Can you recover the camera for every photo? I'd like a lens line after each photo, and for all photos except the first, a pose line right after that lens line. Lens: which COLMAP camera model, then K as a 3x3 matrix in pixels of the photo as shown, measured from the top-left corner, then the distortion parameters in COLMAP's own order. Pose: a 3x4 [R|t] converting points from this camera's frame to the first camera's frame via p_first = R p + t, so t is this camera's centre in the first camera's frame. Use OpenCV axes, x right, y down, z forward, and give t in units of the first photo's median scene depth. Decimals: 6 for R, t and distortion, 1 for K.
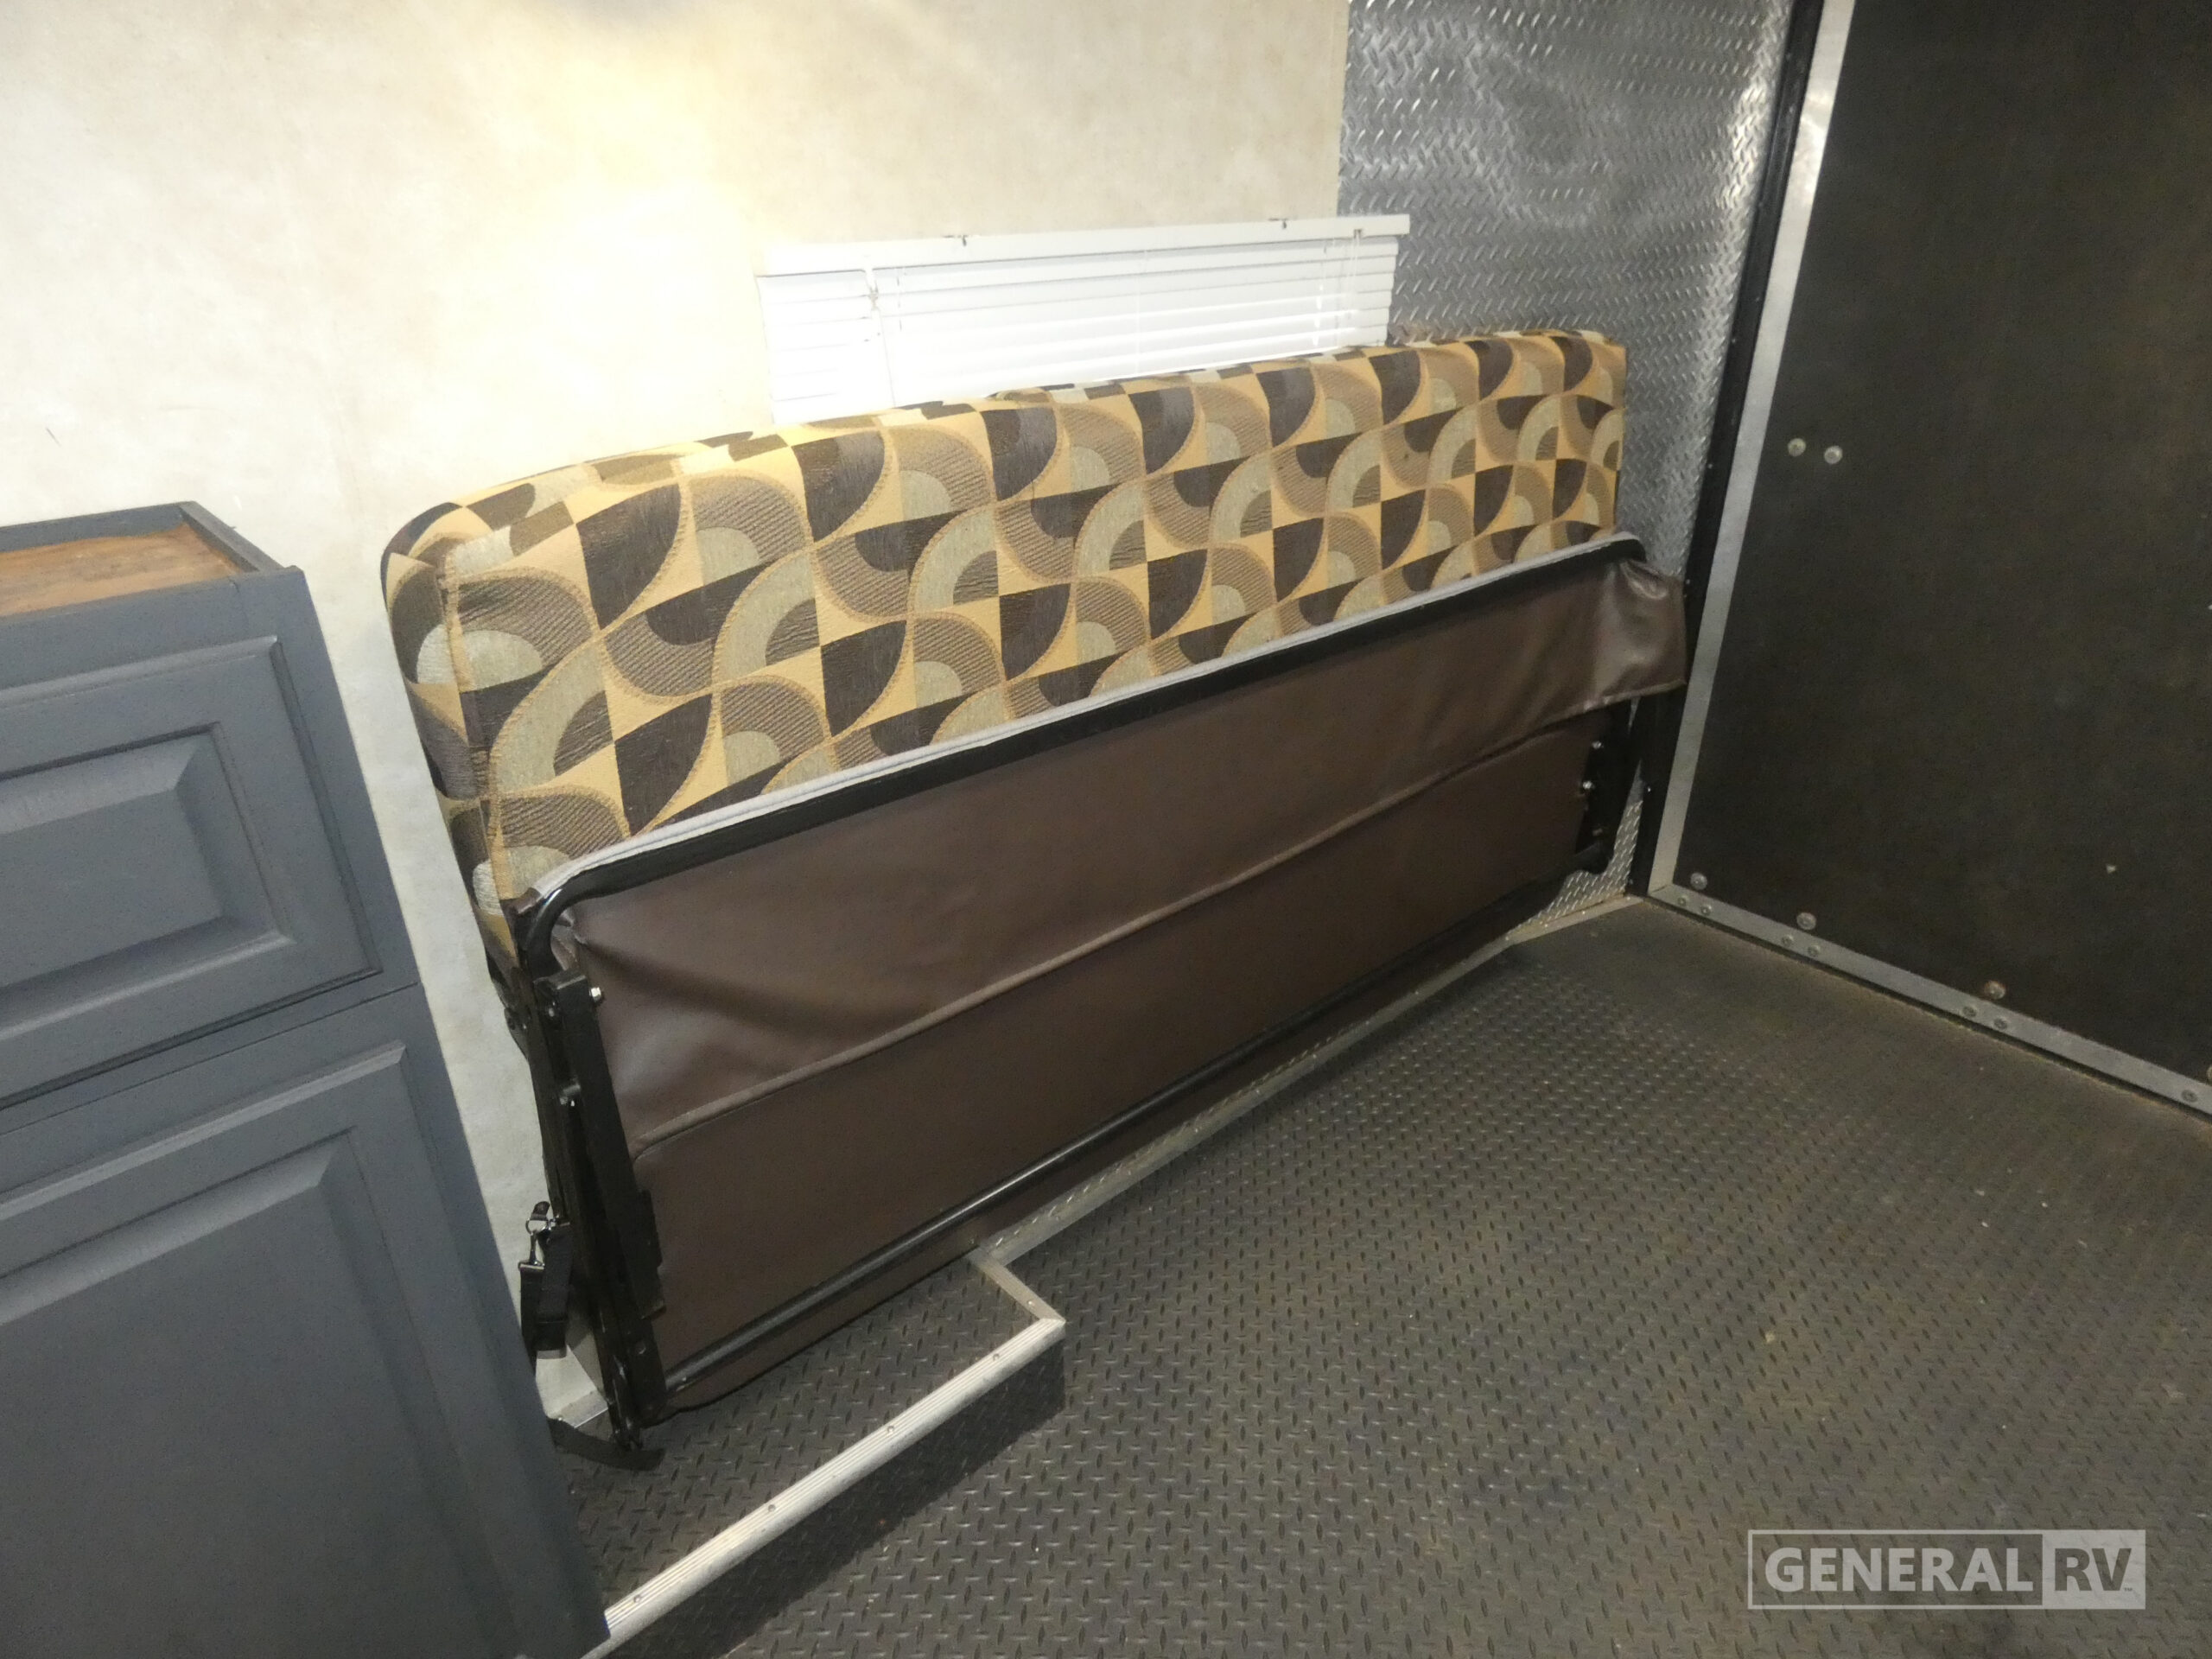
lens RADIAL K [[1331.3, 0, 1100.6], [0, 1331.3, 826.2], [0, 0, 1]] dist [0.000681, -0.008486]
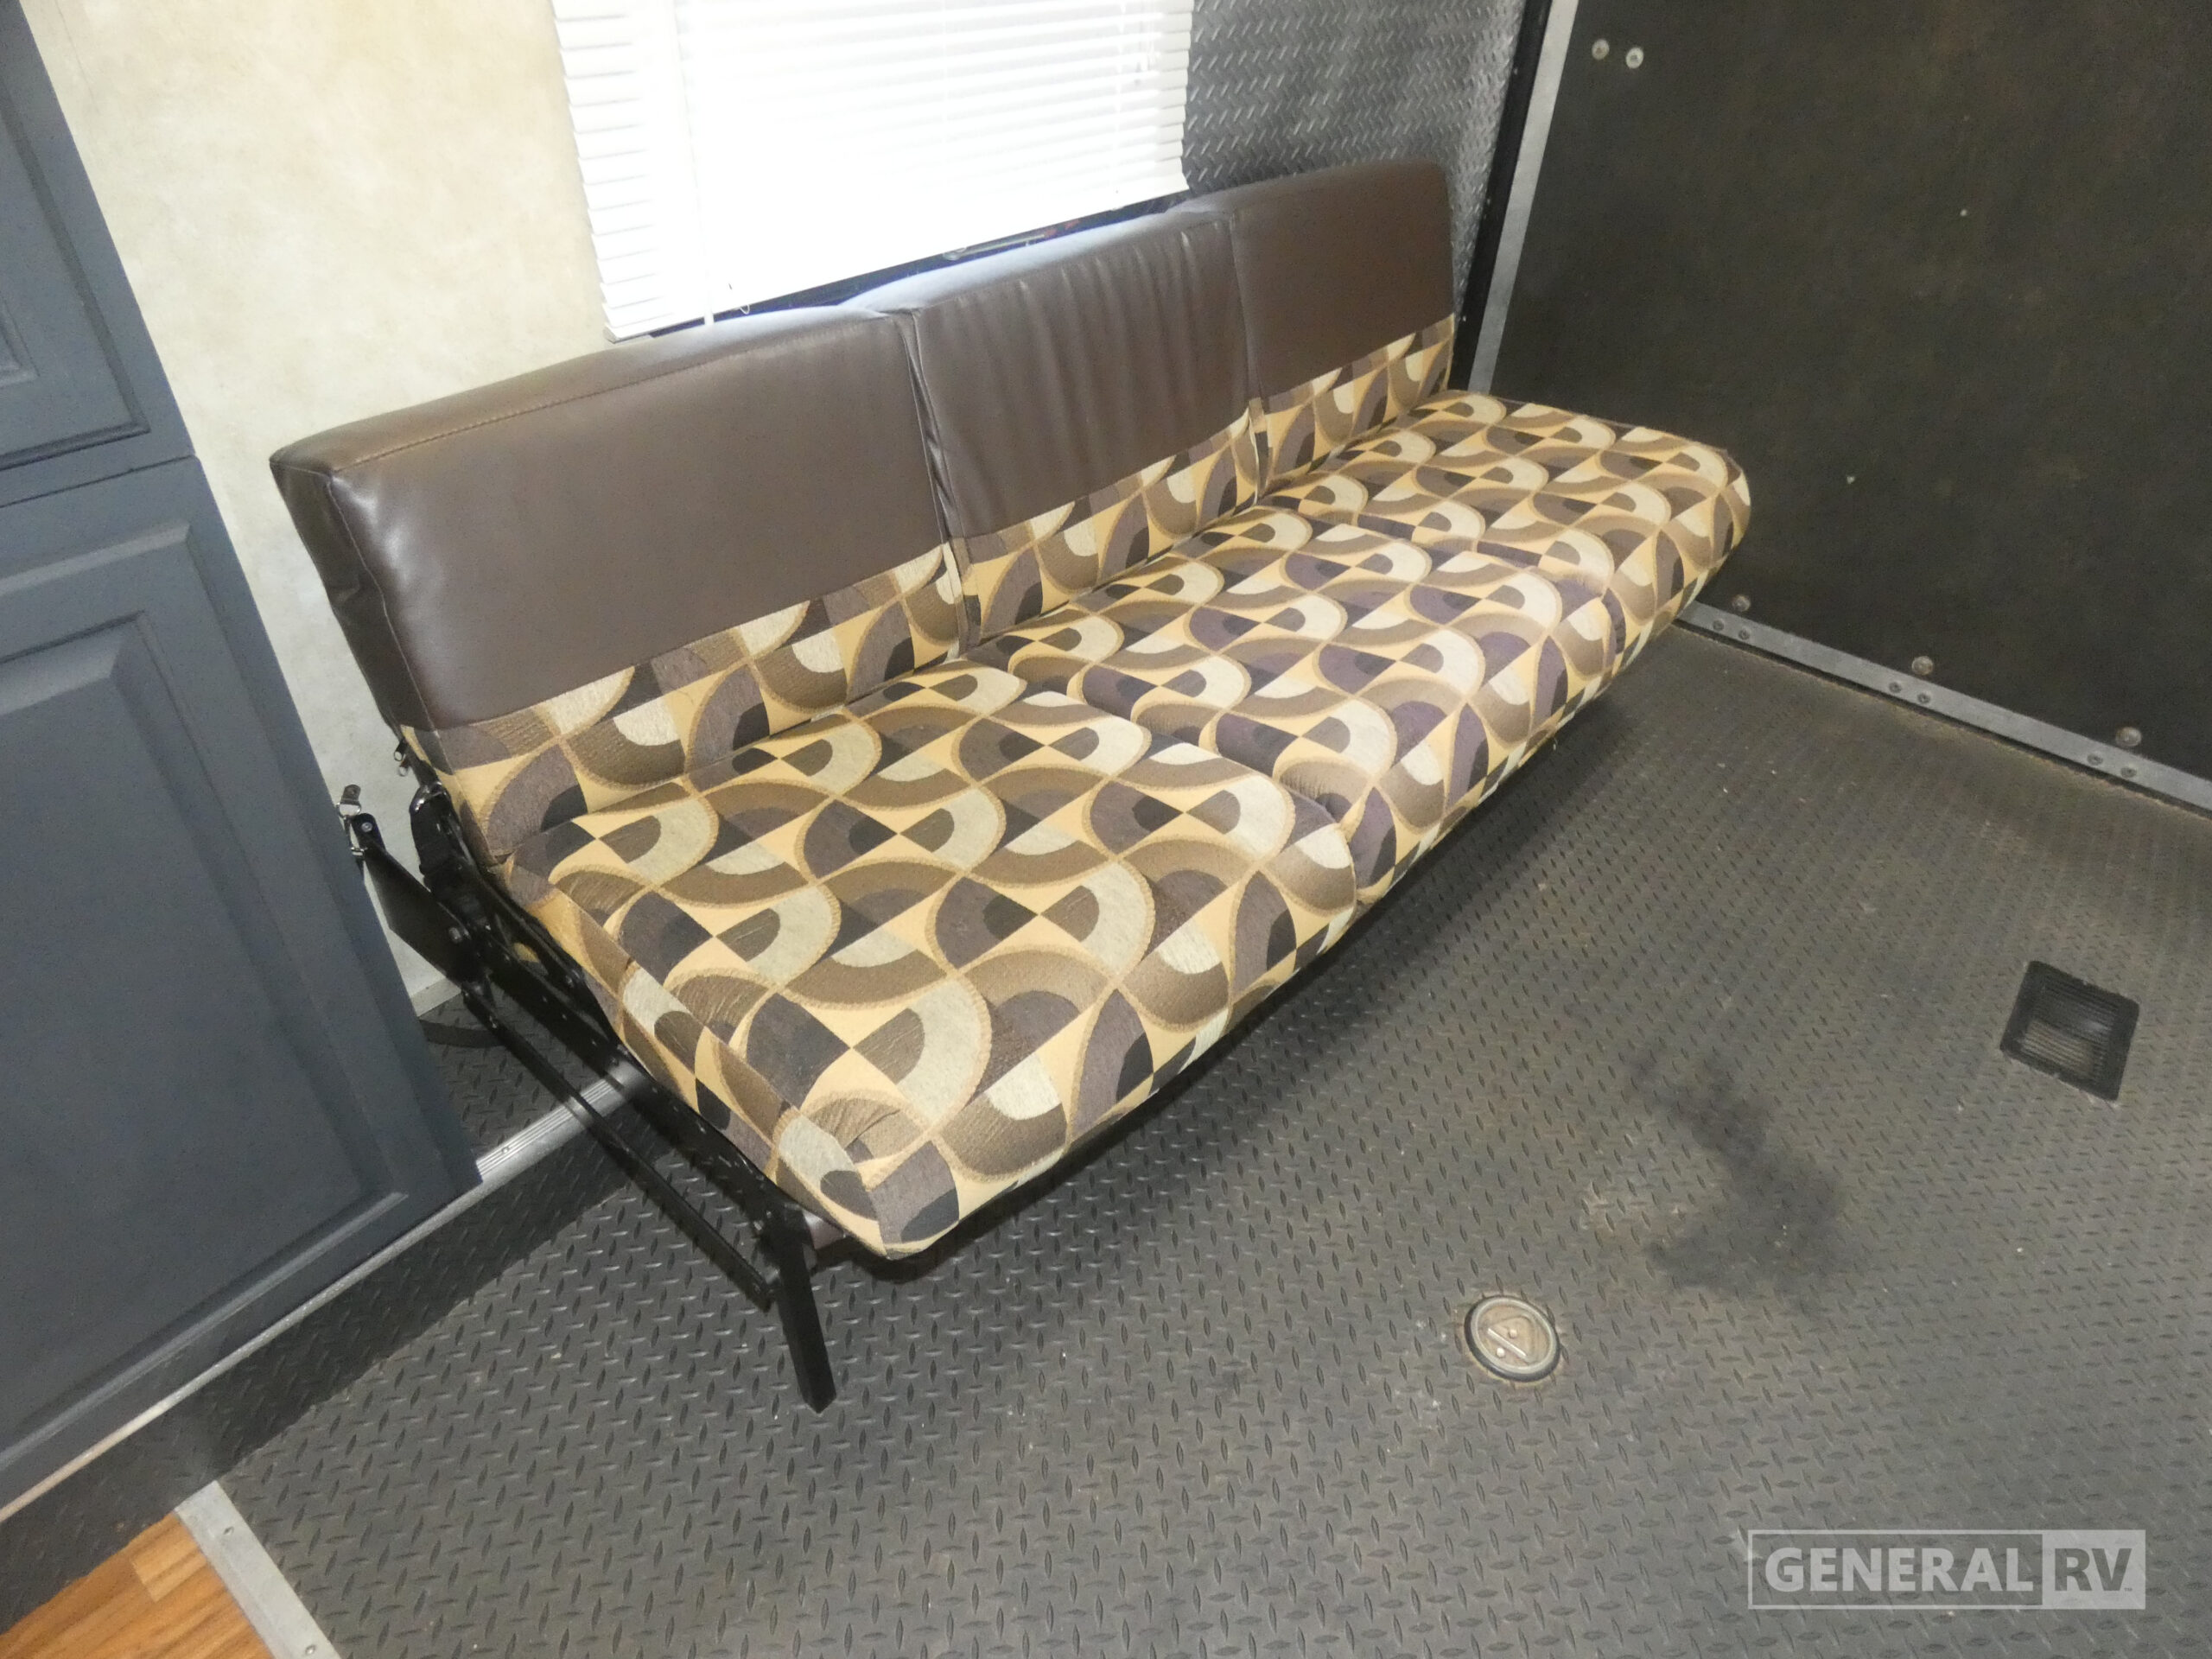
lens RADIAL K [[1331.3, 0, 1099.1], [0, 1331.3, 837.9], [0, 0, 1]] dist [0.000681, -0.008486]
pose [[0.987076, -0.051889, 0.151617, -0.029734], [0.019726, 0.978273, 0.206379, 0.105240], [-0.159032, -0.200721, 0.966654, -0.010846]]
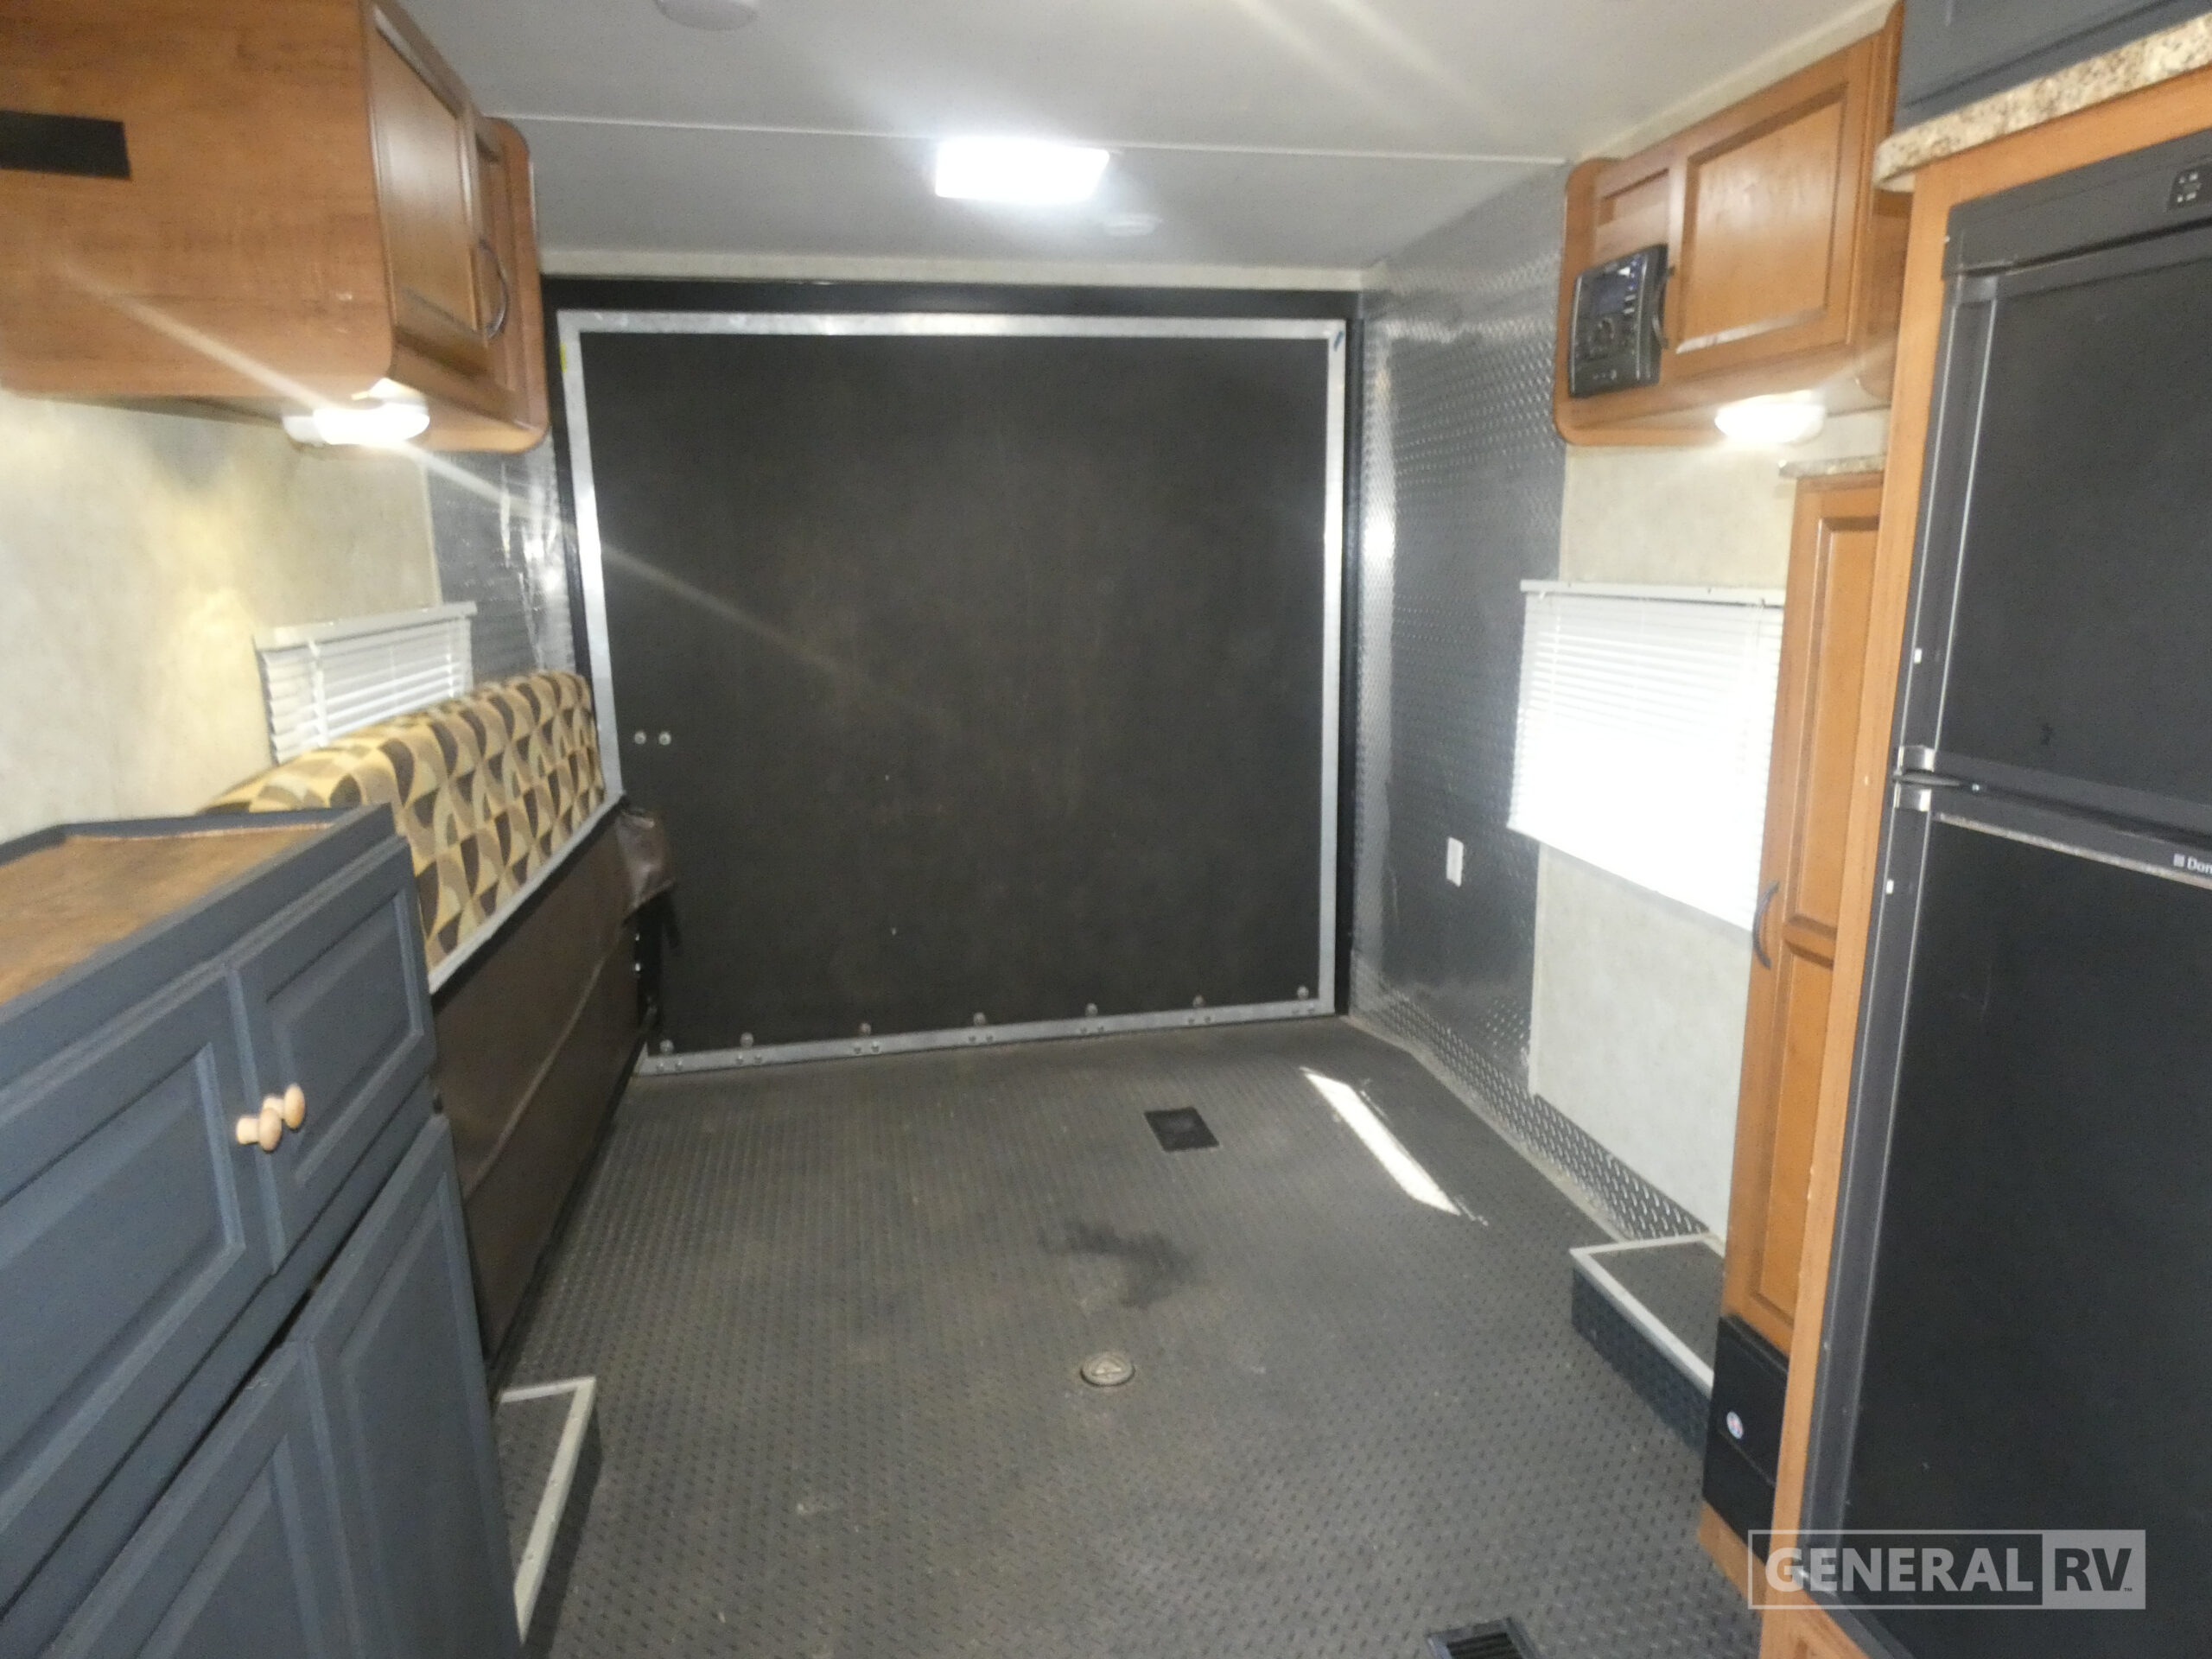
lens RADIAL K [[1331.3, 0, 1097.9], [0, 1331.3, 828.2], [0, 0, 1]] dist [0.000681, -0.008486]
pose [[0.510923, -0.178591, 0.840870, -0.707637], [0.395396, 0.917388, -0.045405, 0.118974], [-0.763295, 0.355675, 0.539329, -0.252343]]
